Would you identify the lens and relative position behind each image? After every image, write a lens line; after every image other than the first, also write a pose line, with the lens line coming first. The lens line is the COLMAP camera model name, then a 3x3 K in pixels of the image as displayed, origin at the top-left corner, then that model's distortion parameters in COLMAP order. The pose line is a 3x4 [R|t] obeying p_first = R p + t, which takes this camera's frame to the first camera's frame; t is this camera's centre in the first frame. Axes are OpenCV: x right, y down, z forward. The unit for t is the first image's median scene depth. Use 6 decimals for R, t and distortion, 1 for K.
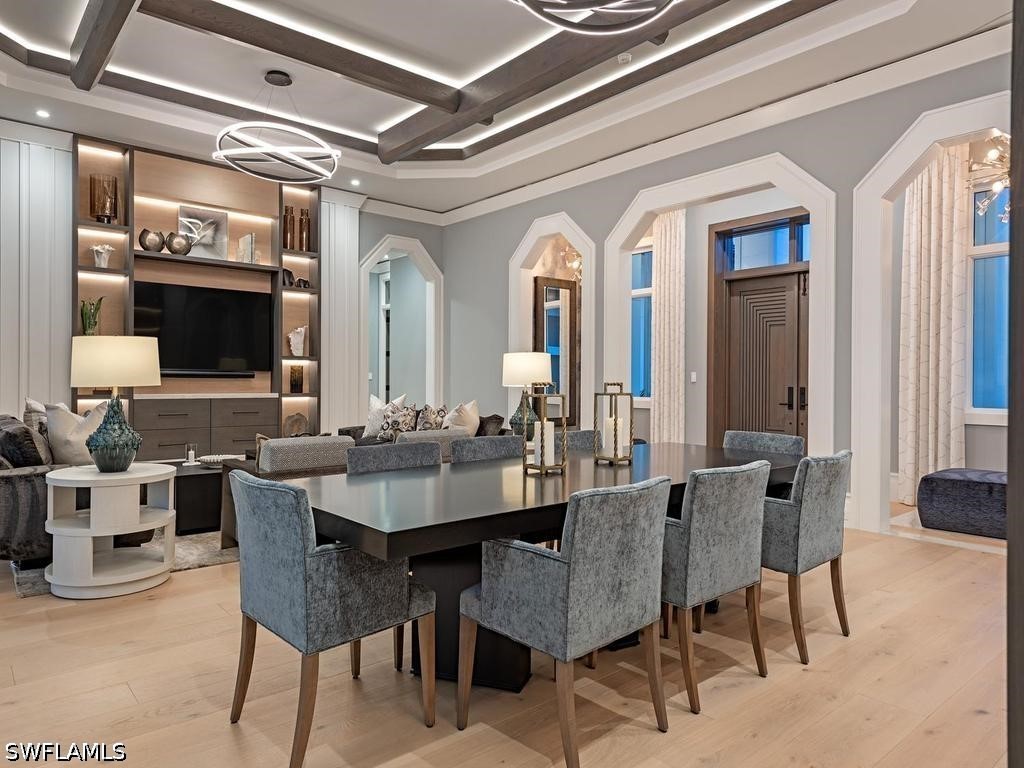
lens RADIAL K [[679.2, 0, 513.8], [0, 679.2, 380.1], [0, 0, 1]] dist [-0.009337, 0.000366]
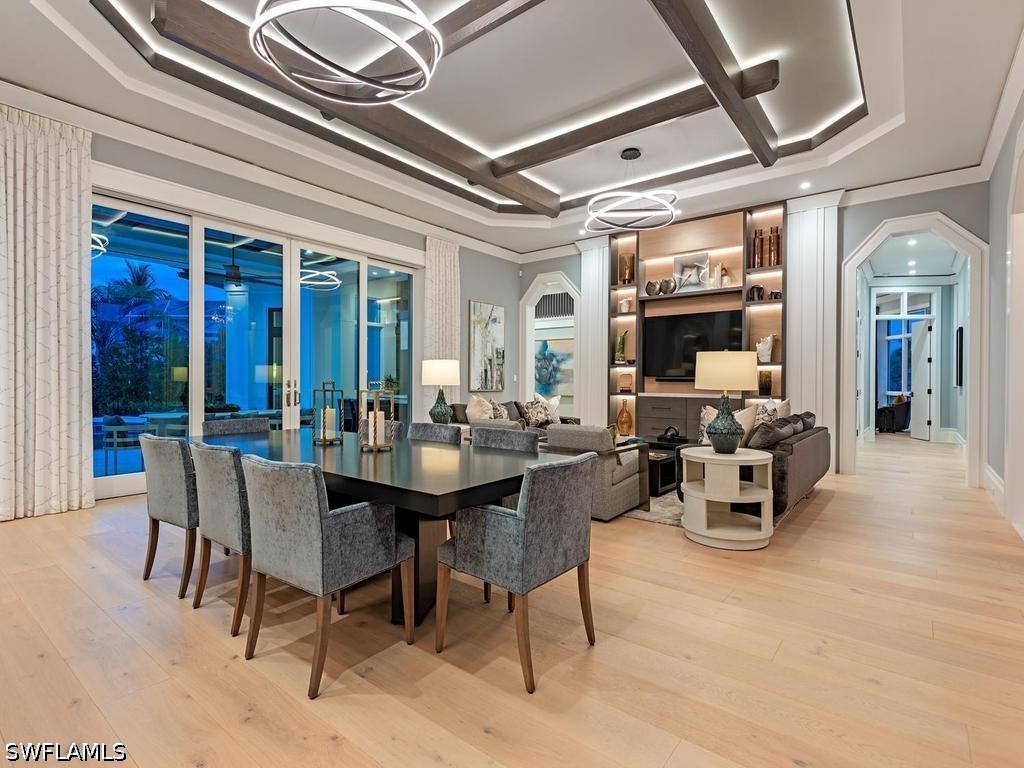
lens RADIAL K [[517.9, 0, 495.5], [0, 517.9, 382.6], [0, 0, 1]] dist [0.000120, -0.000019]
pose [[0.191194, -0.016521, -0.981413, 0.440380], [0.004754, 0.999862, -0.015906, 0.008931], [0.981541, -0.001625, 0.191246, 0.423342]]
